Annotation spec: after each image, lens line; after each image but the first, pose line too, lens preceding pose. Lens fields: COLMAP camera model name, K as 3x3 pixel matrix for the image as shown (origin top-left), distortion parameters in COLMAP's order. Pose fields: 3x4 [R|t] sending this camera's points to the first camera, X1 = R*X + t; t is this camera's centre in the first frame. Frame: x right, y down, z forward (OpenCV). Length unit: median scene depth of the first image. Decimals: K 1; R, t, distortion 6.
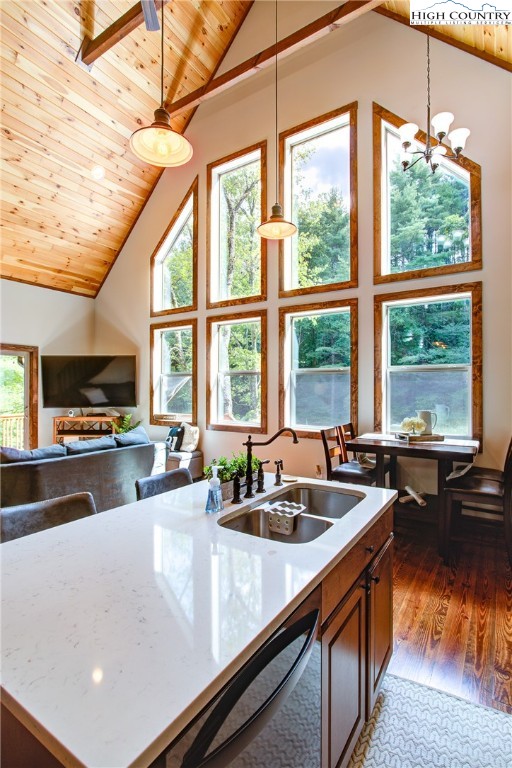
lens RADIAL K [[375.8, 0, 245.8], [0, 375.8, 384.2], [0, 0, 1]] dist [-0.000184, -0.000069]
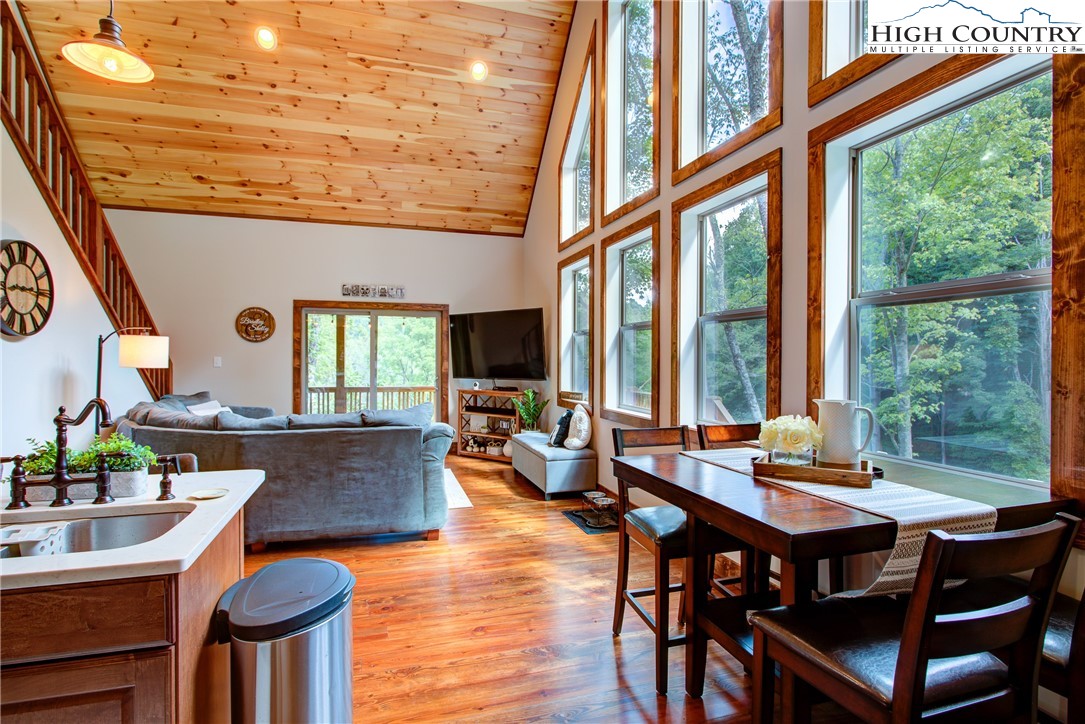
lens RADIAL K [[512.6, 0, 482.7], [0, 512.6, 358.1], [0, 0, 1]] dist [-0.003261, -0.000089]
pose [[0.776465, 0.003278, -0.630152, 0.405024], [0.003053, 0.999955, 0.008963, 0.017413], [0.630154, -0.008883, 0.776420, 0.287490]]
